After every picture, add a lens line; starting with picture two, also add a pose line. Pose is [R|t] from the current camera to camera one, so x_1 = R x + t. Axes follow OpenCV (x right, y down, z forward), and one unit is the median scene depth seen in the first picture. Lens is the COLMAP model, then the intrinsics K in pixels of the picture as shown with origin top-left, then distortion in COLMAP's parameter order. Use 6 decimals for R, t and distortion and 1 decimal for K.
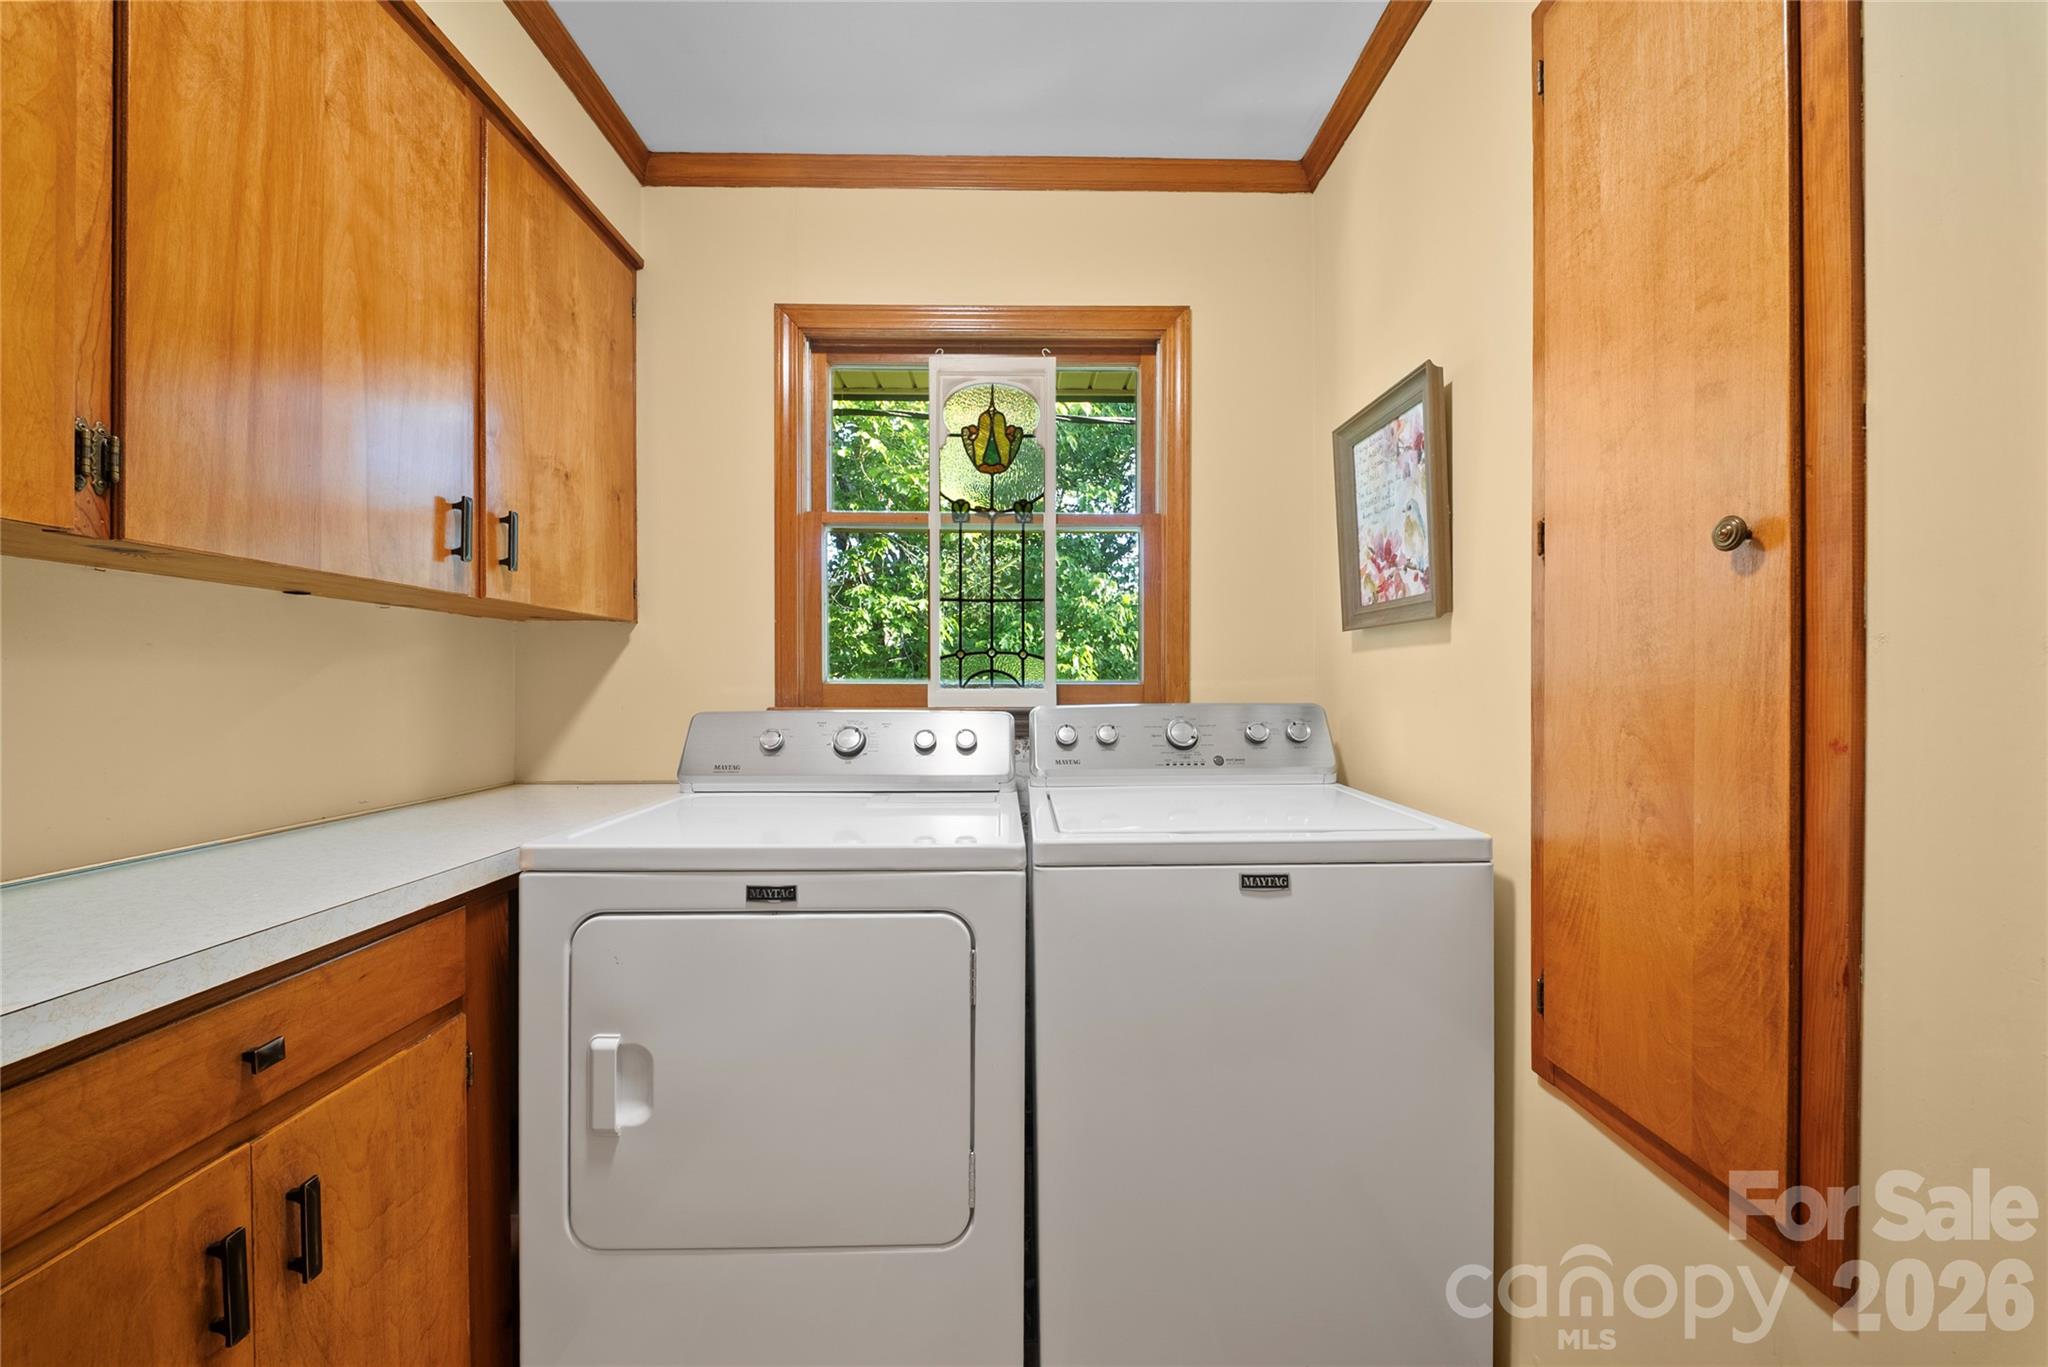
lens RADIAL K [[724.1, 0, 1024.0], [0, 724.1, 683.5], [0, 0, 1]] dist [-0.000203, -0.000002]
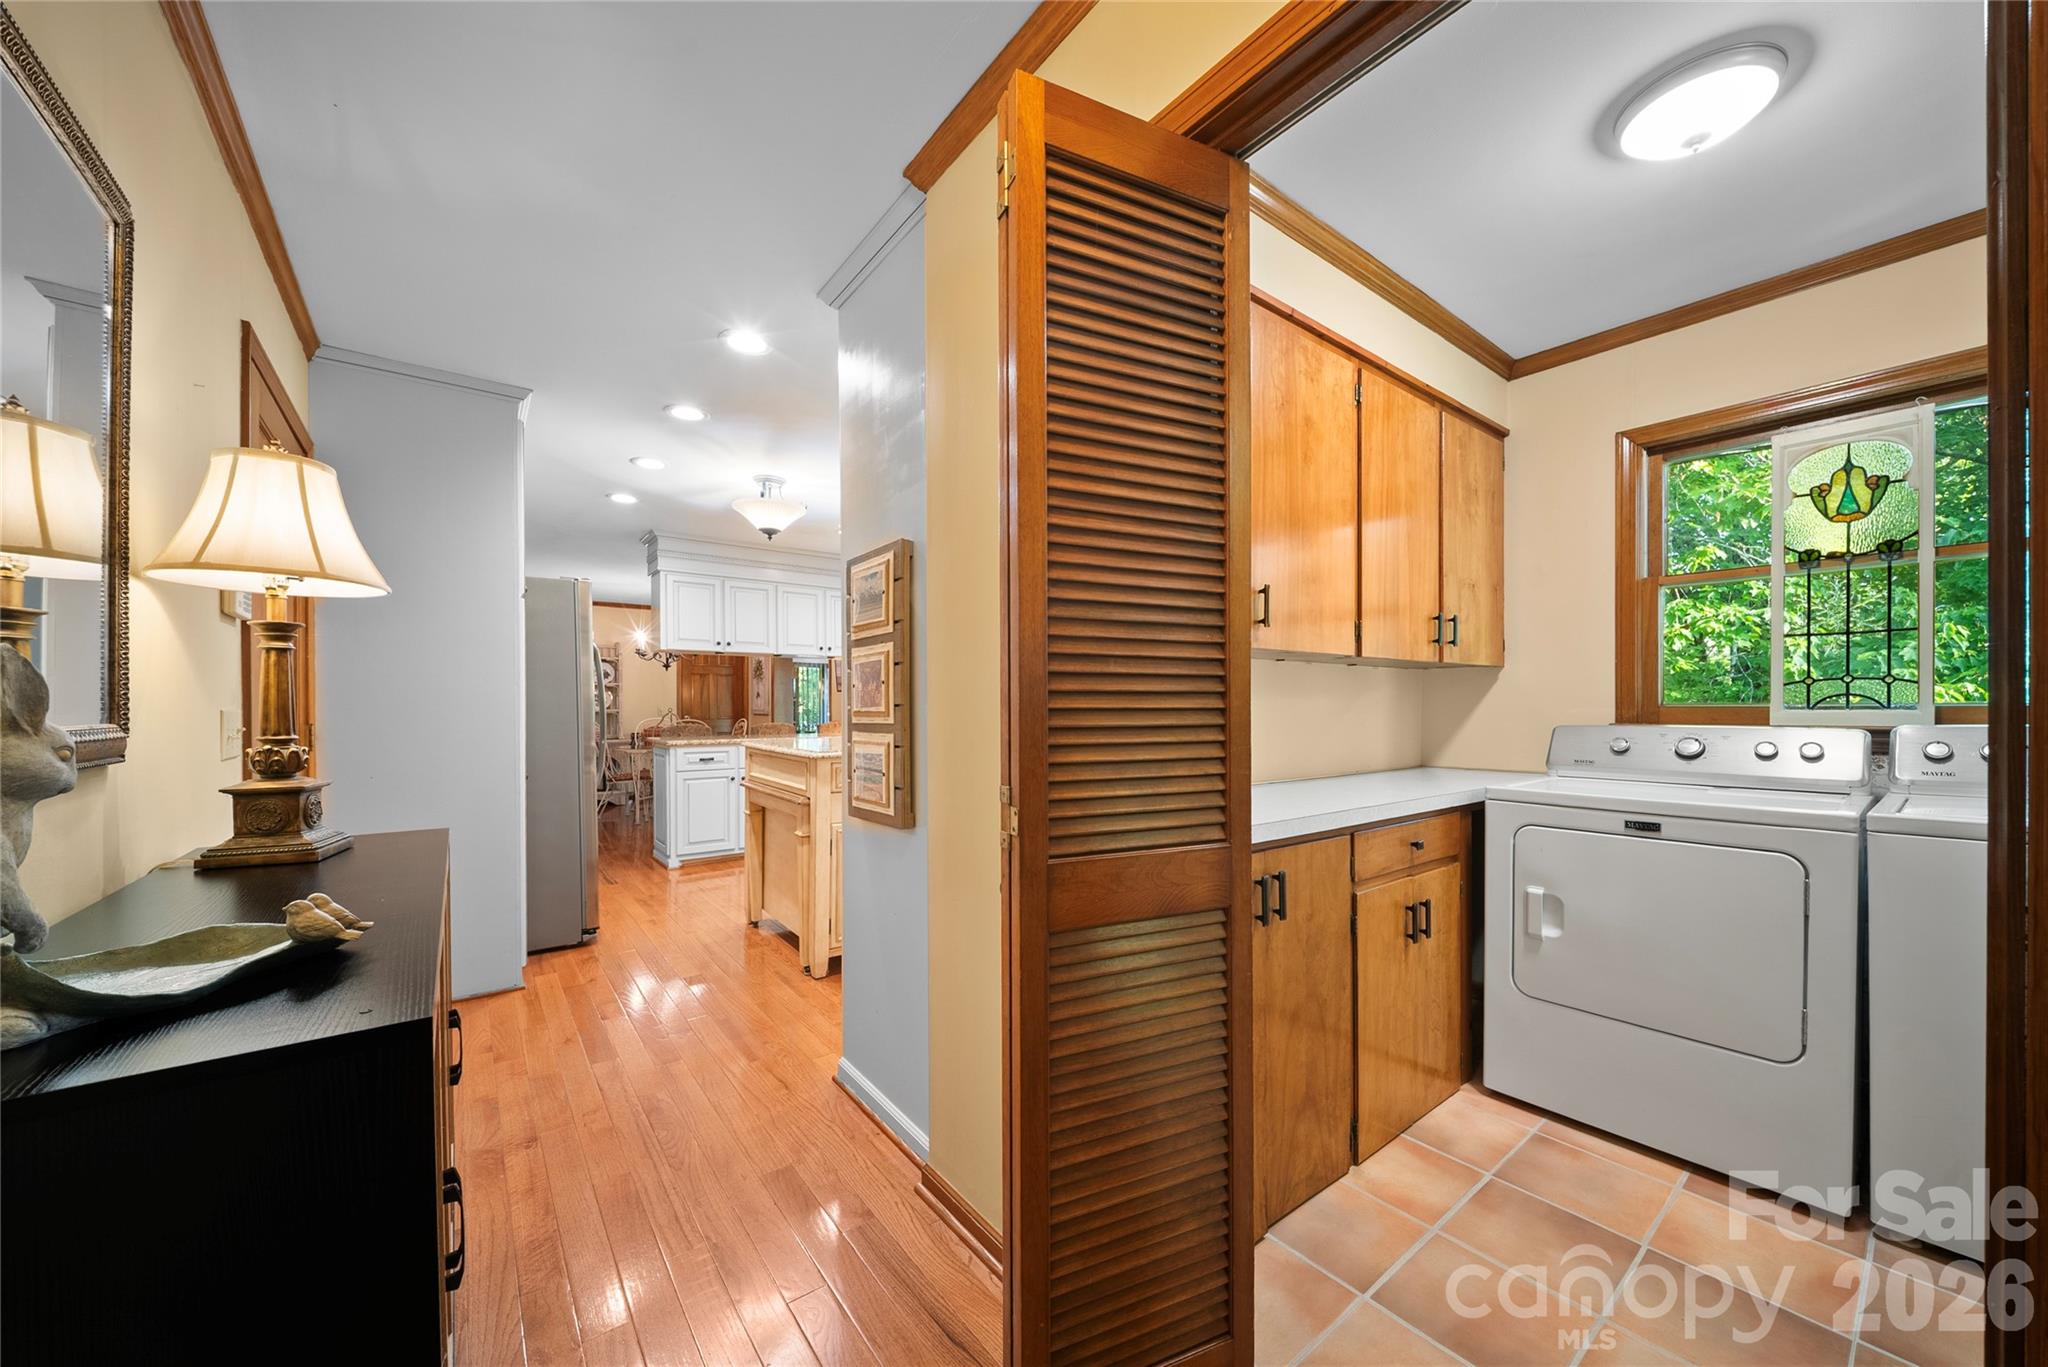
lens RADIAL K [[735.2, 0, 1017.9], [0, 735.2, 710.4], [0, 0, 1]] dist [-0.000004, -0.003160]
pose [[0.590219, 0.002154, -0.807240, 0.118036], [0.006418, 0.999952, 0.007361, -0.009242], [0.807218, -0.009525, 0.590177, -0.769625]]
